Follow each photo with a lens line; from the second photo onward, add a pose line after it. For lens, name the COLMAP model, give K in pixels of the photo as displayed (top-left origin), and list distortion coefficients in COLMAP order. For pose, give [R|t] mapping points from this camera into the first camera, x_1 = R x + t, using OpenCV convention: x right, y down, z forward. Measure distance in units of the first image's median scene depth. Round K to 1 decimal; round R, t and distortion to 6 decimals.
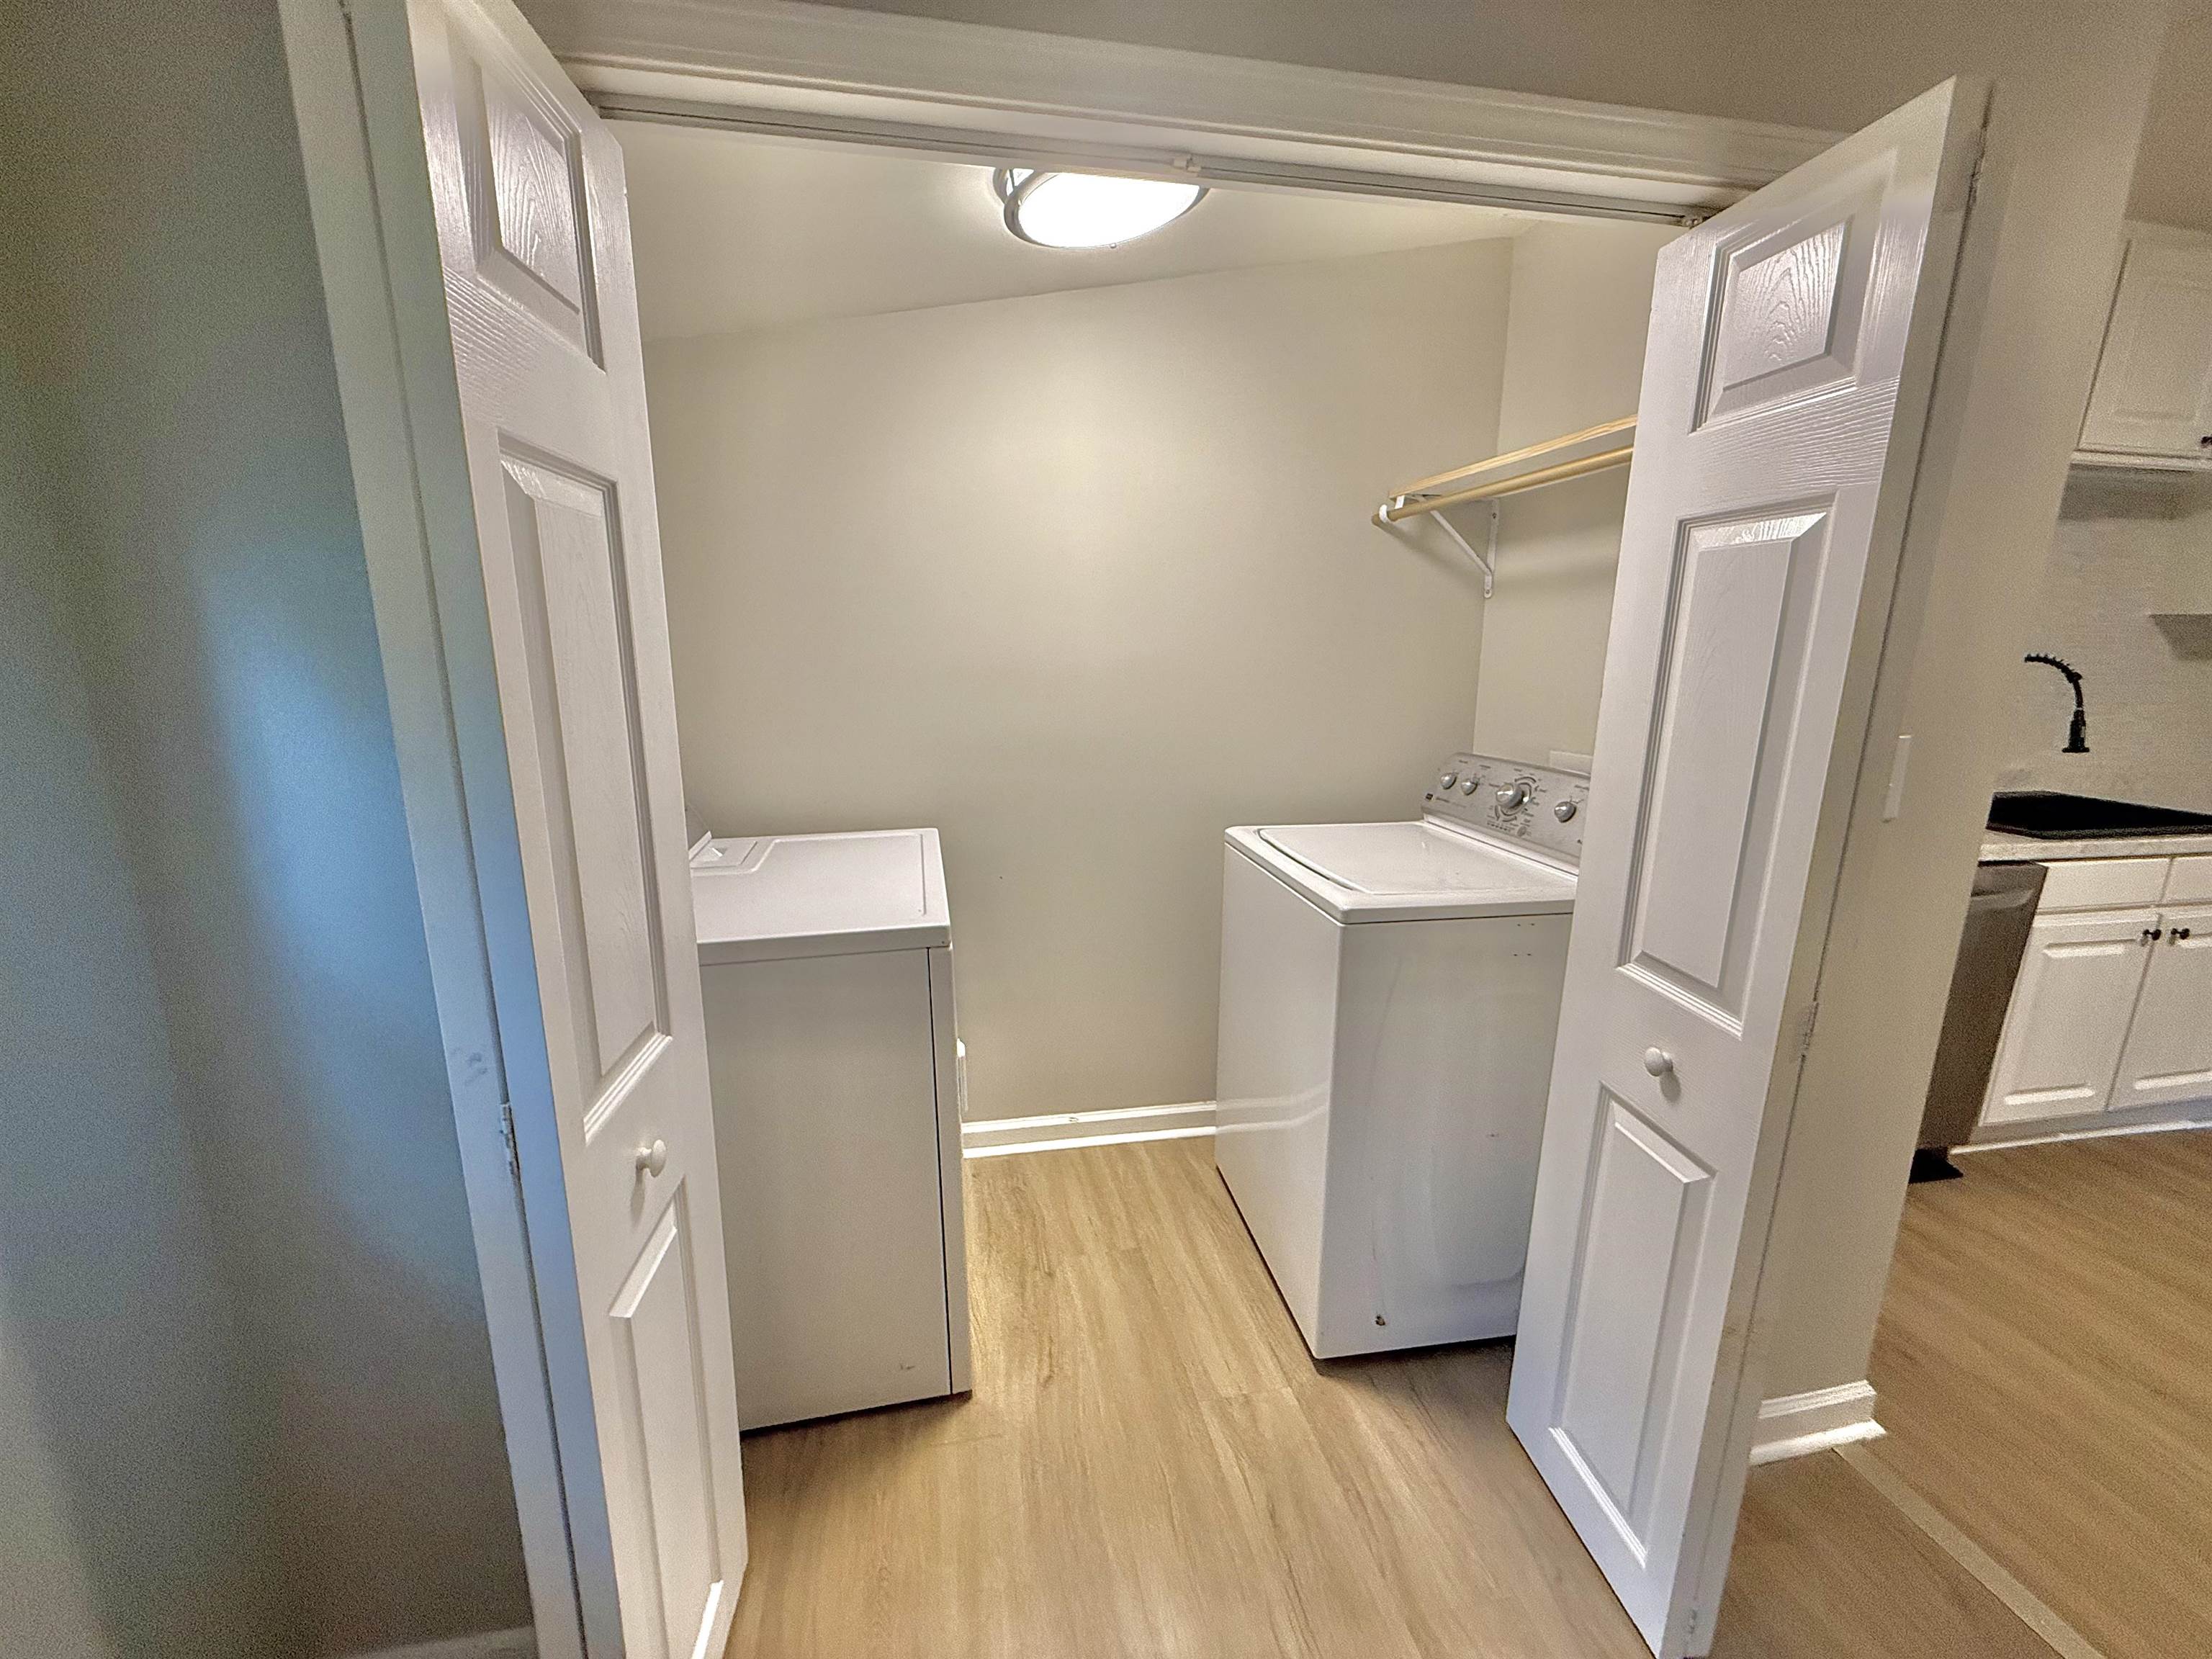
lens RADIAL K [[878.0, 0, 1104.3], [0, 878.0, 834.4], [0, 0, 1]] dist [0.000580, -0.000274]
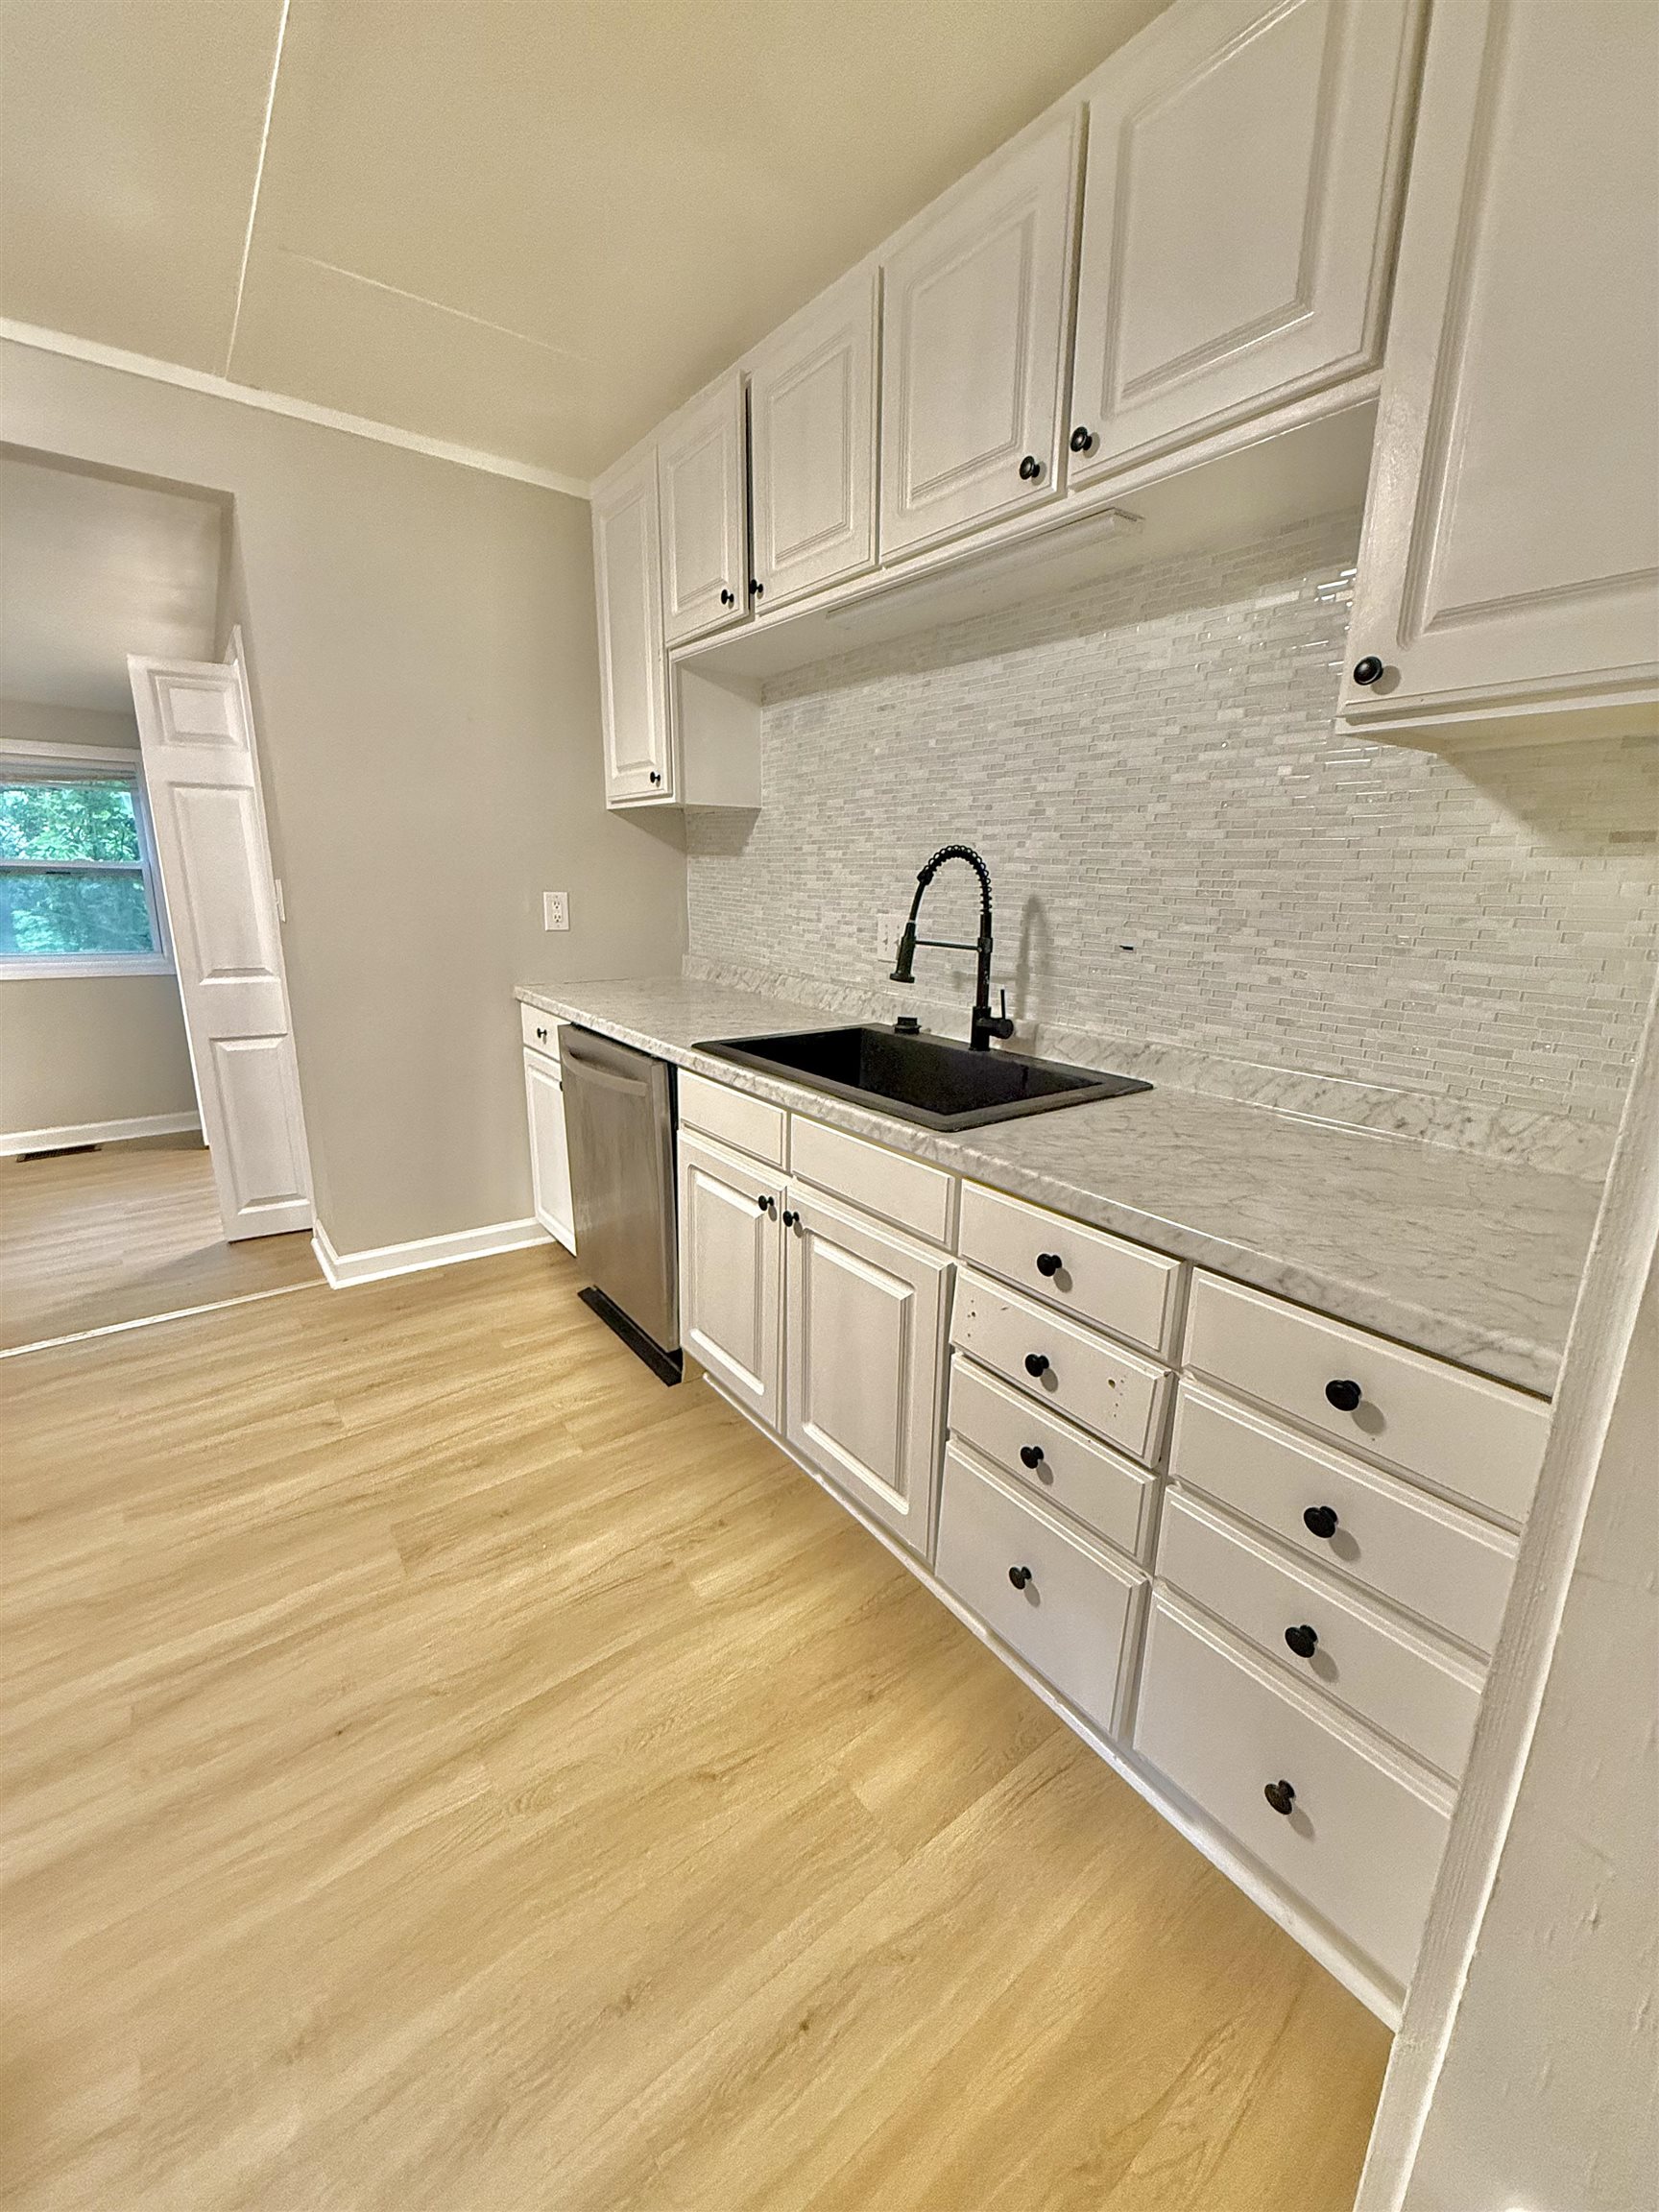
lens RADIAL K [[878.0, 0, 833.0], [0, 878.0, 1100.8], [0, 0, 1]] dist [0.000580, -0.000274]
pose [[0.433432, 0.223747, -0.872968, 1.768592], [-0.209332, 0.967189, 0.143962, -0.092435], [0.876537, 0.120343, 0.466049, 0.638985]]
